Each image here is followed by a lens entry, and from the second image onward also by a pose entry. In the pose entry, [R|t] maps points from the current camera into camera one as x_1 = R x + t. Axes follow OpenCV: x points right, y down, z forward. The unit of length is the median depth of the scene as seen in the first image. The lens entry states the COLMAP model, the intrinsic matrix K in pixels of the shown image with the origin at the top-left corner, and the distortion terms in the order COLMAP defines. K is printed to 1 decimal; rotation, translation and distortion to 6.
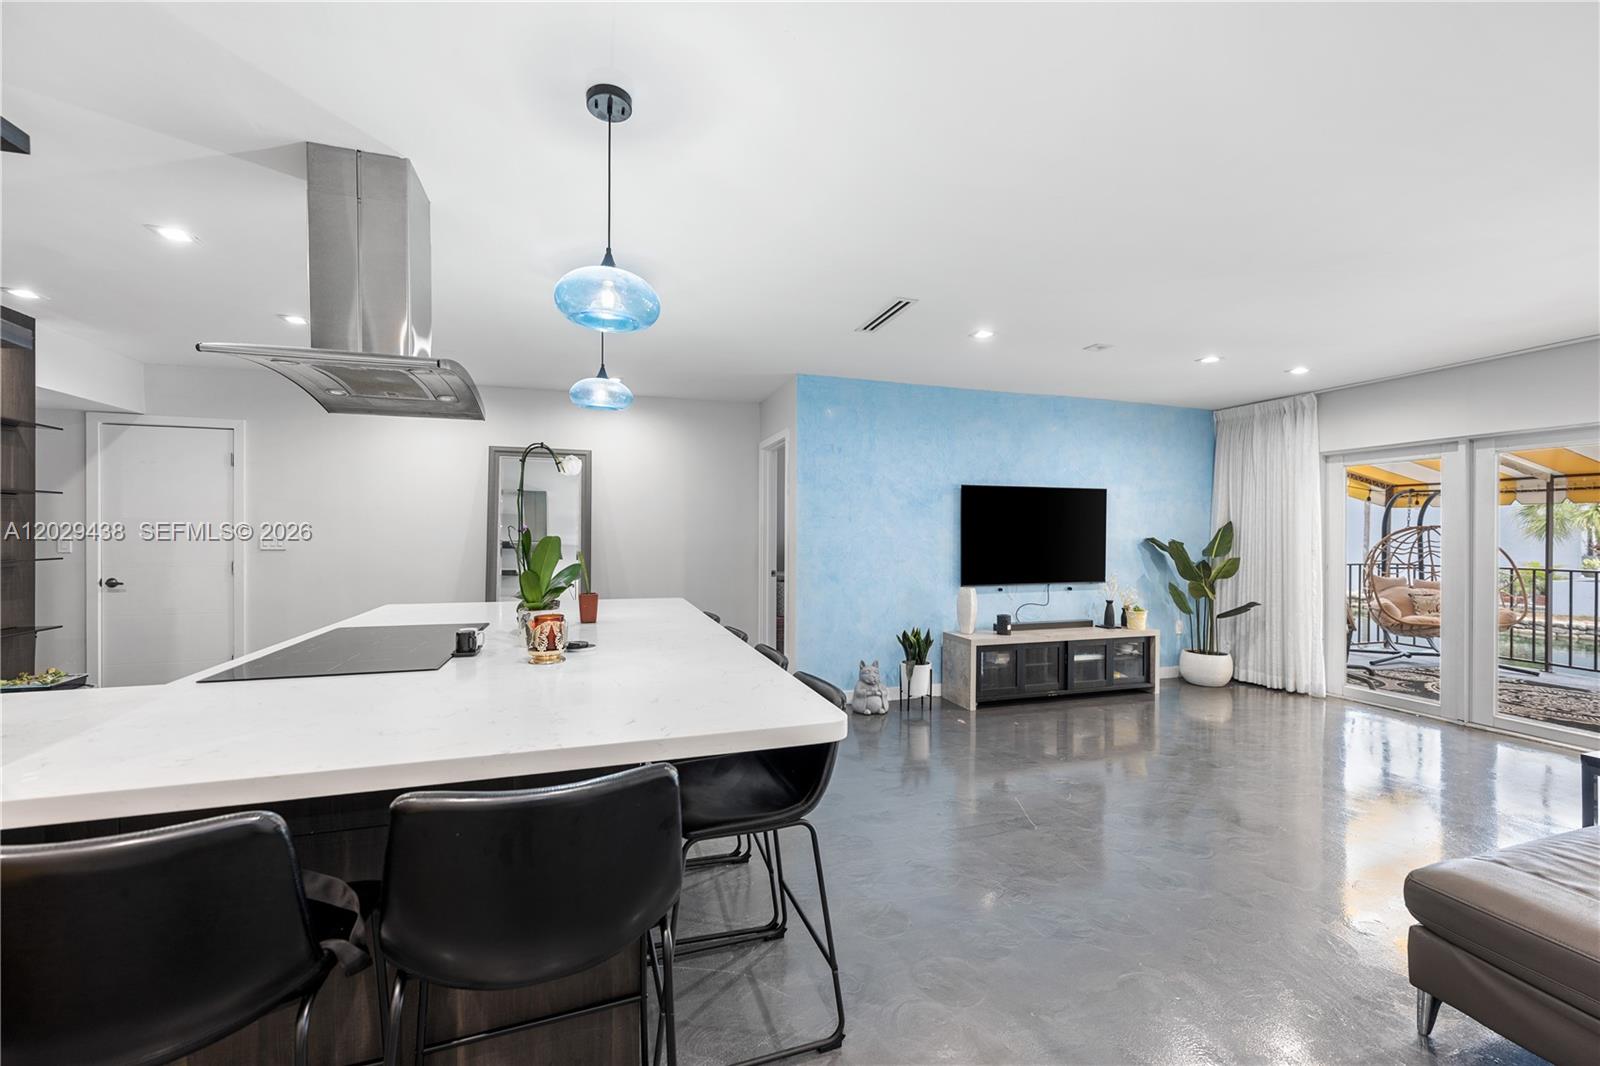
lens RADIAL K [[627.6, 0, 798.9], [0, 627.6, 531.9], [0, 0, 1]] dist [0.001223, 0.000182]
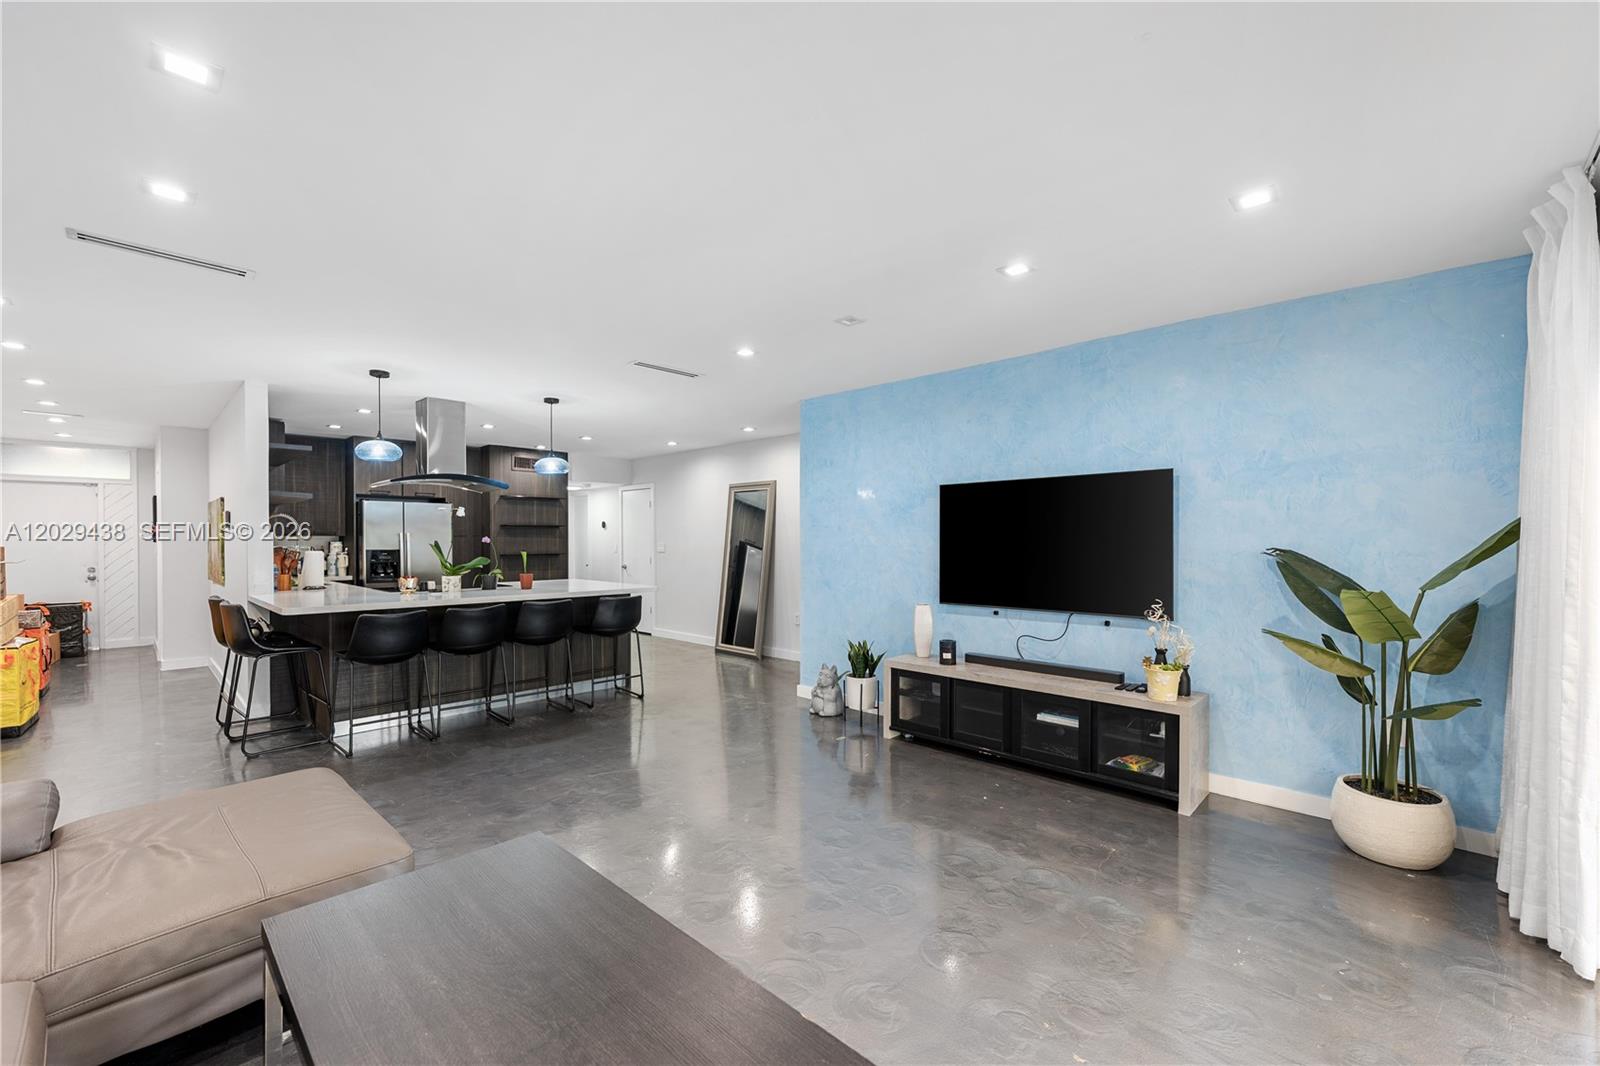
lens RADIAL K [[654.3, 0, 790.7], [0, 654.3, 543.6], [0, 0, 1]] dist [0.000368, 0.000102]
pose [[0.479614, -0.002582, -0.877476, 0.946282], [0.001625, 0.999997, -0.002054, 0.006415], [0.877478, -0.000441, 0.479617, 0.394309]]
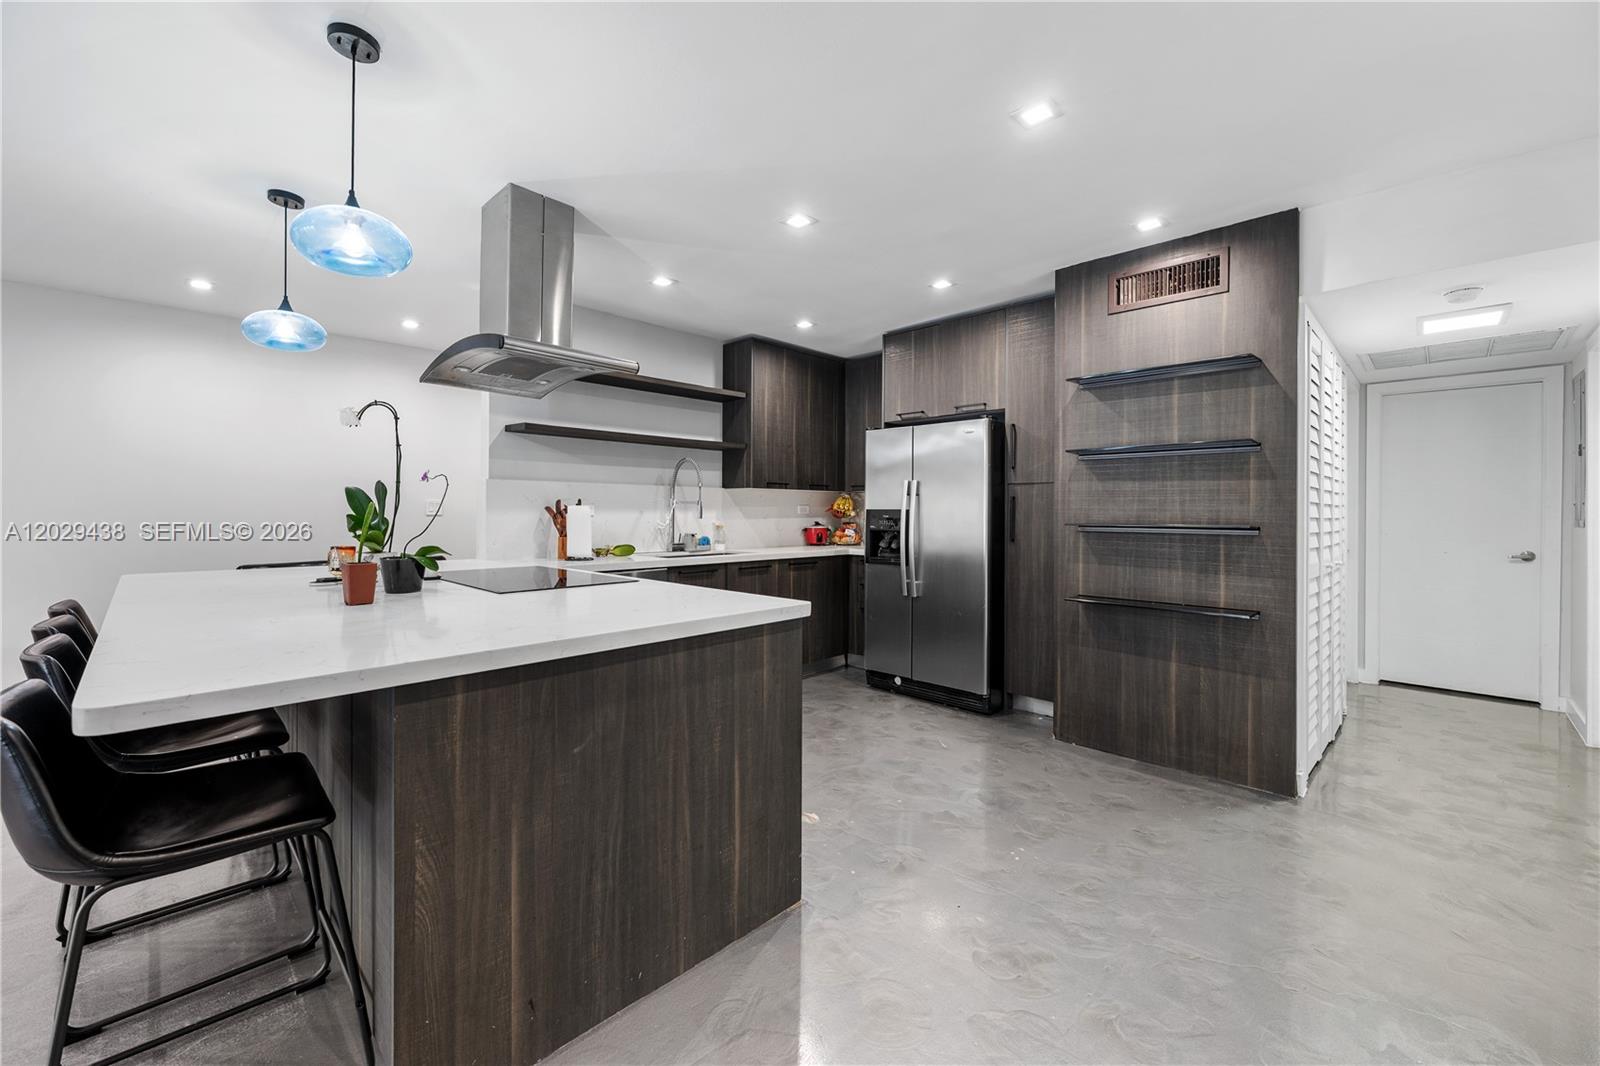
lens RADIAL K [[641.8, 0, 793.9], [0, 641.8, 515.1], [0, 0, 1]] dist [-0.000172, 0.000038]
pose [[-0.883030, -0.007225, -0.469260, -0.241207], [-0.009978, 0.999944, 0.003382, 0.020735], [0.469210, 0.007668, -0.883054, 0.988898]]
